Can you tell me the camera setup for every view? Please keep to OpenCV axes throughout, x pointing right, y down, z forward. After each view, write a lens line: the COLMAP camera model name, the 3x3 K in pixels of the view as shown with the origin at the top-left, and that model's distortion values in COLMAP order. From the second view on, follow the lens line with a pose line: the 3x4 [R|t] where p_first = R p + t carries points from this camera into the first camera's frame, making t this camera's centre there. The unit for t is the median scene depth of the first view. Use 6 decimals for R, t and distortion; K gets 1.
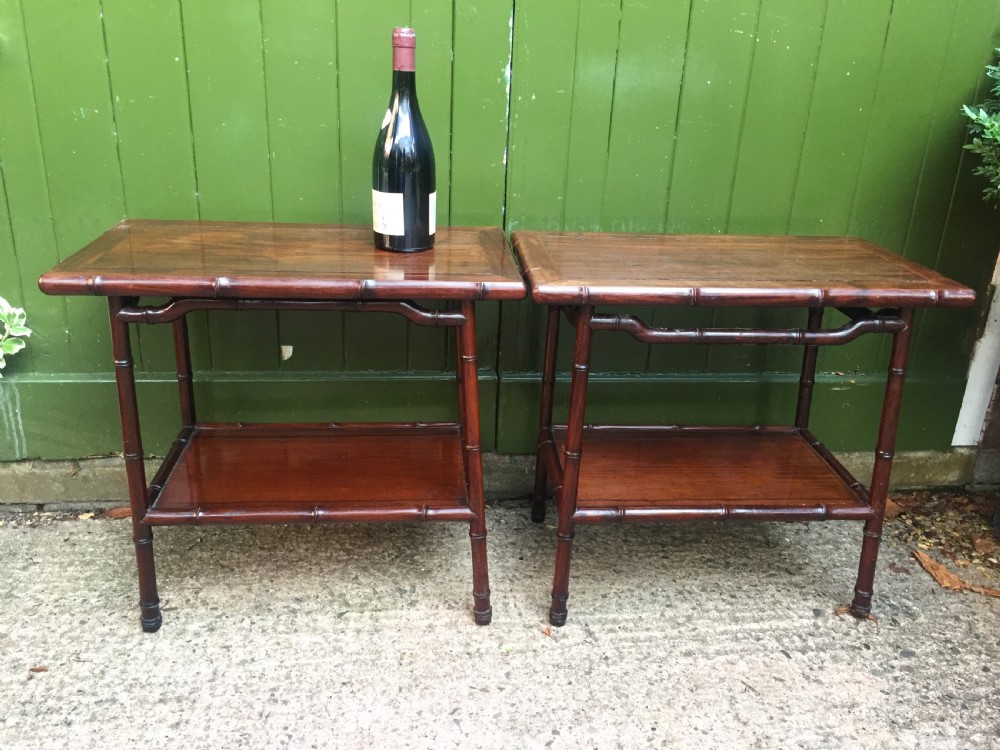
lens RADIAL K [[860.8, 0, 505.3], [0, 860.8, 371.7], [0, 0, 1]] dist [0.069369, -0.111404]
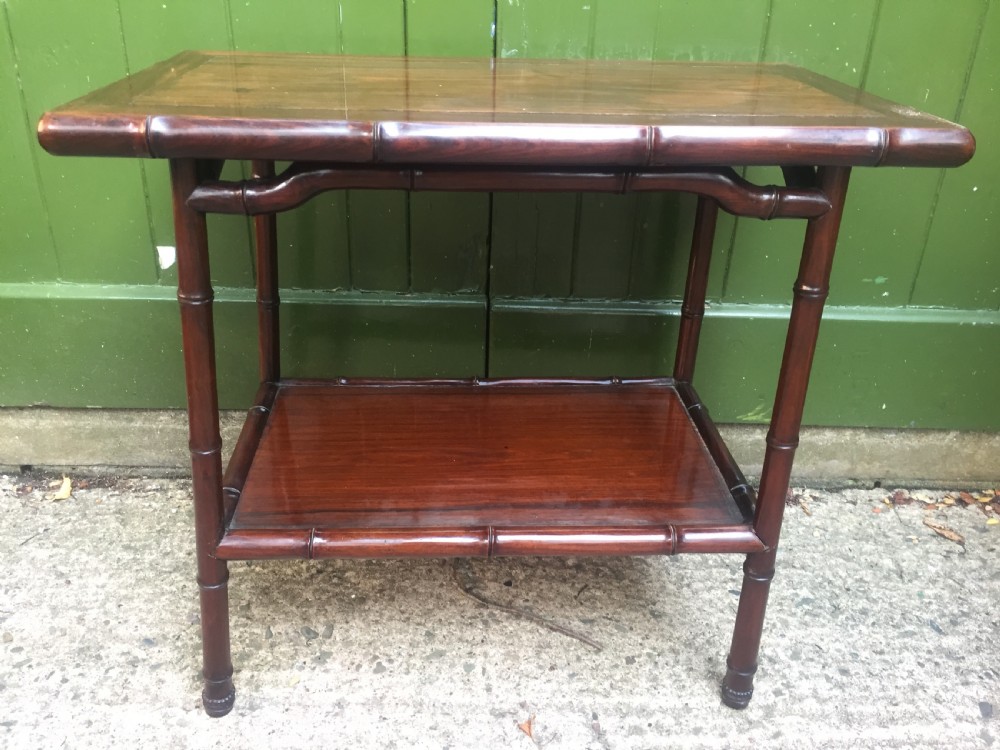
lens RADIAL K [[860.8, 0, 505.5], [0, 860.8, 371.2], [0, 0, 1]] dist [0.069369, -0.111404]
pose [[0.994959, 0.033264, -0.094603, 0.081376], [-0.025024, 0.995895, 0.086993, 0.000684], [0.097109, -0.084187, 0.991707, 0.412879]]
